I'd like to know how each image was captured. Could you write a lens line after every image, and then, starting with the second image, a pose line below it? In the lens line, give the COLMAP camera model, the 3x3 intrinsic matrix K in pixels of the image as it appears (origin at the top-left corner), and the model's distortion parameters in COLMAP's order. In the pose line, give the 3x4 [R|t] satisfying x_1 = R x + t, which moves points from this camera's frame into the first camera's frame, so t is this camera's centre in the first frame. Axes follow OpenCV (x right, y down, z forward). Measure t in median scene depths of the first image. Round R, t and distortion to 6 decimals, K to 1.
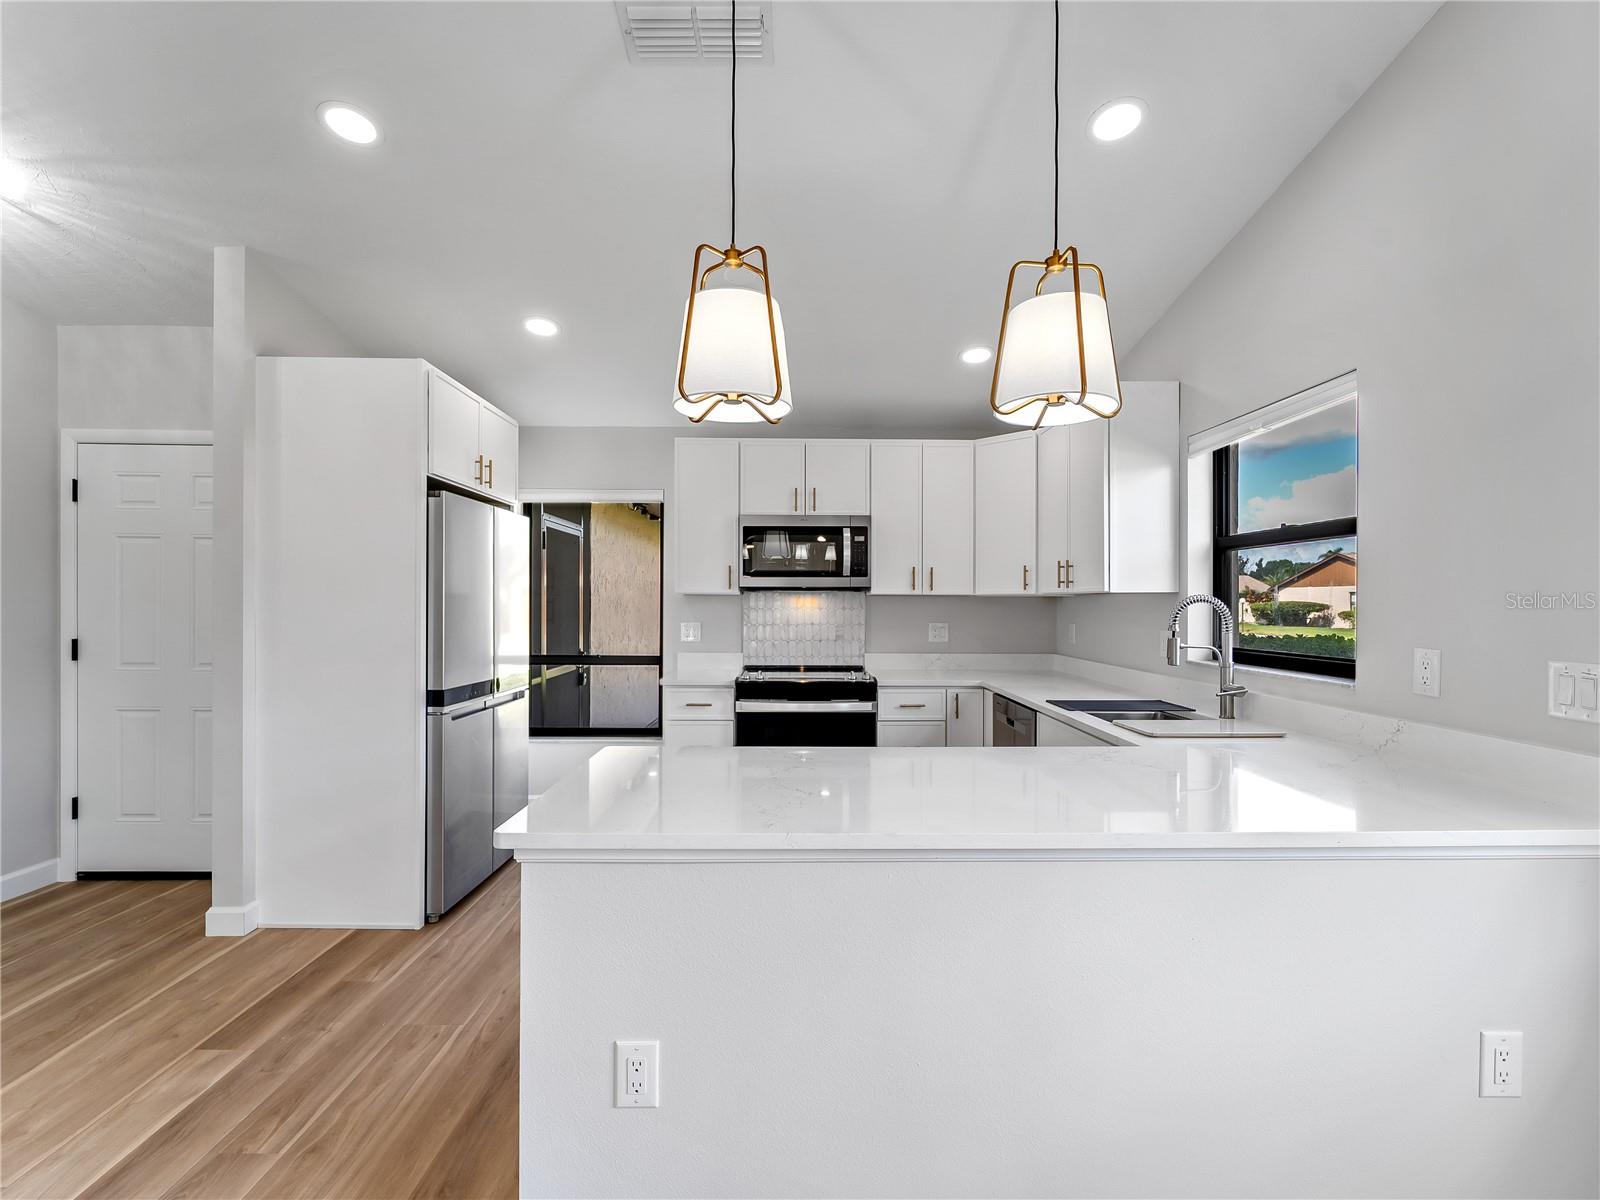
lens RADIAL K [[729.9, 0, 805.9], [0, 729.9, 608.4], [0, 0, 1]] dist [-0.001725, -0.002258]
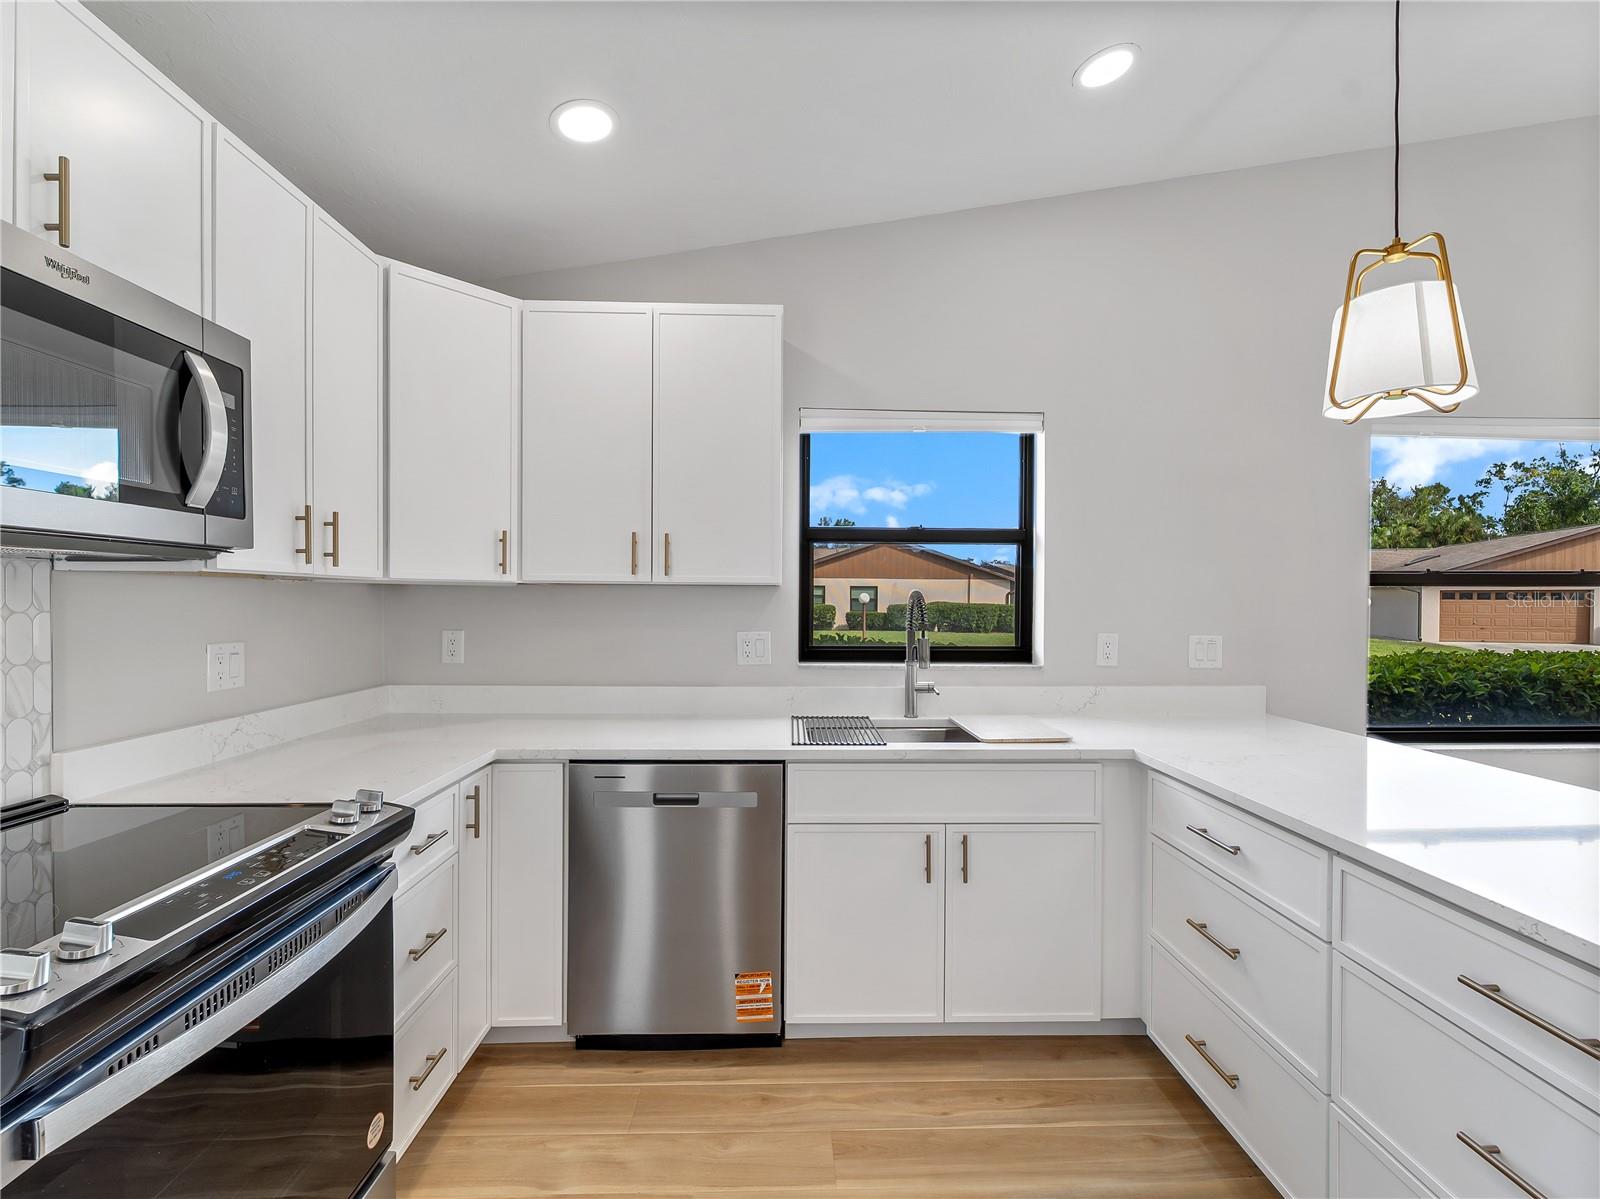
lens RADIAL K [[729.9, 0, 803.7], [0, 729.9, 606.6], [0, 0, 1]] dist [-0.001725, -0.002258]
pose [[-0.006509, -0.011842, 0.999909, -0.315562], [0.001037, 0.999929, 0.011849, -0.007398], [-0.999978, 0.001114, -0.006497, 0.910455]]
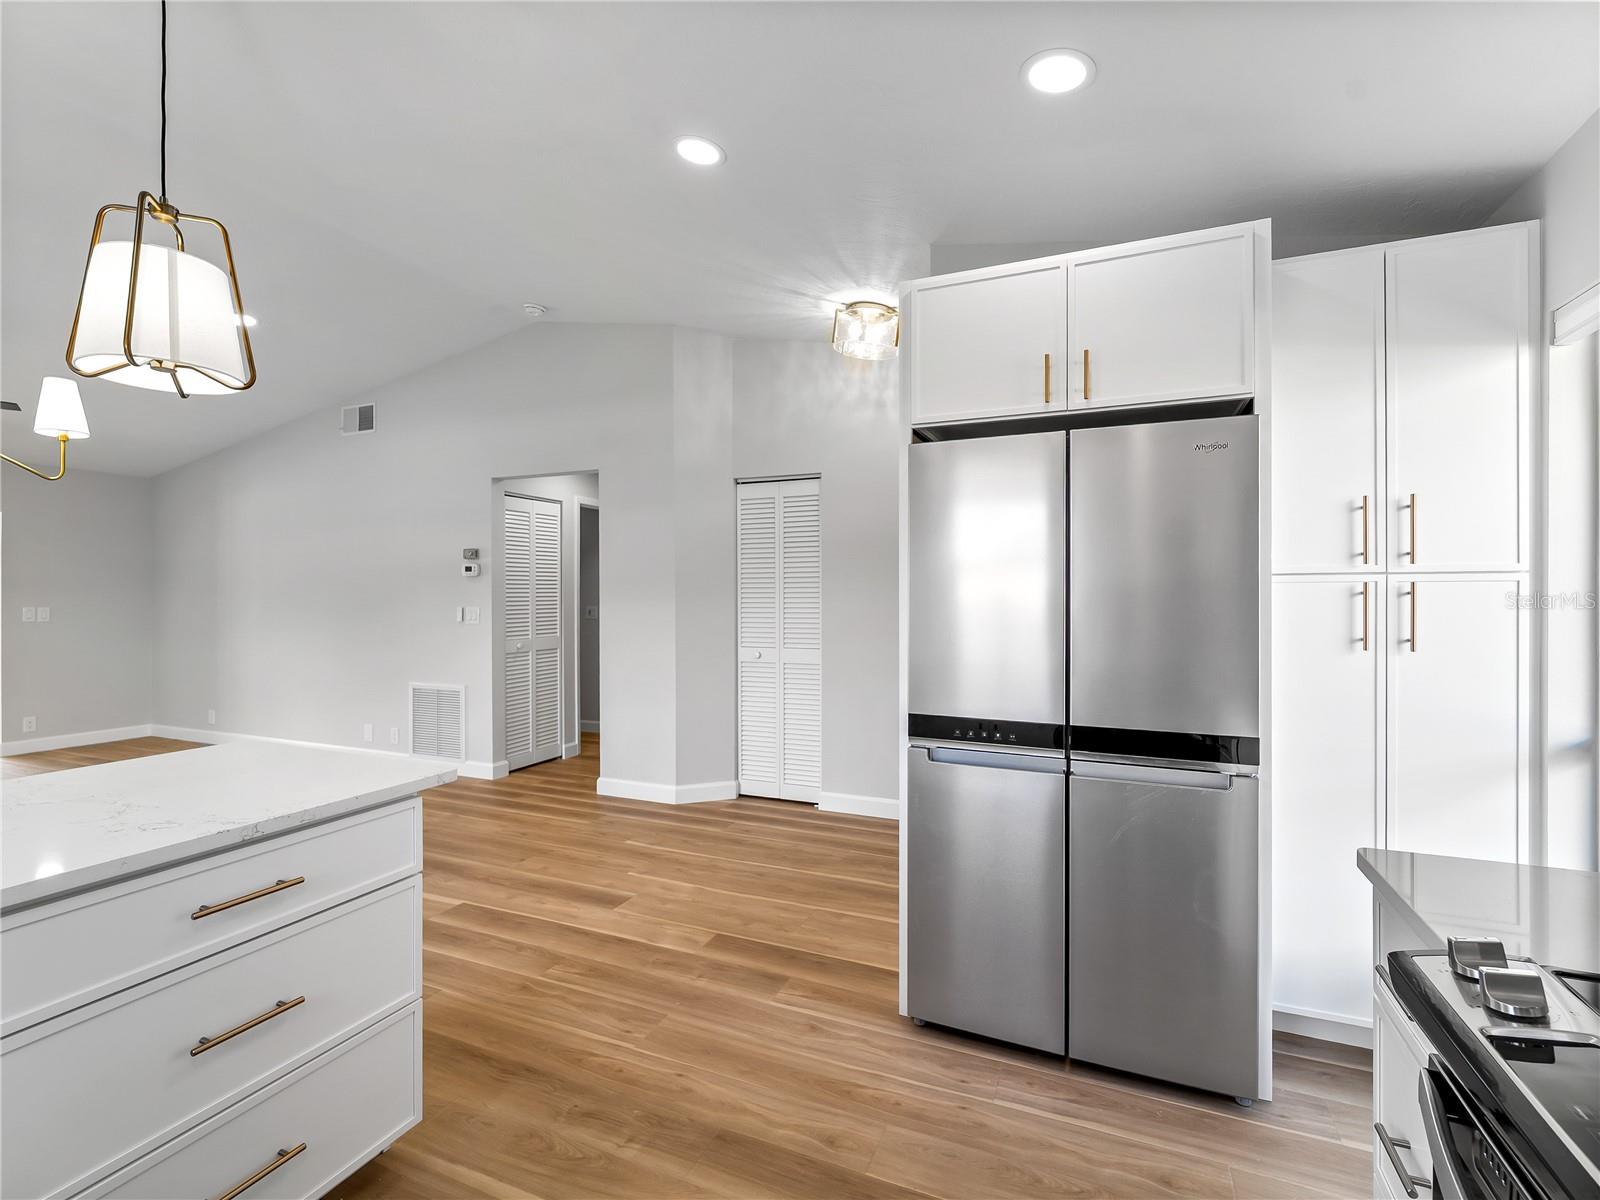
lens RADIAL K [[729.9, 0, 797.6], [0, 729.9, 599.5], [0, 0, 1]] dist [-0.001725, -0.002258]
pose [[-0.415242, -0.002979, -0.909706, 0.193509], [-0.008929, 0.999960, 0.000801, -0.002625], [0.909667, 0.008455, -0.415251, 1.044355]]
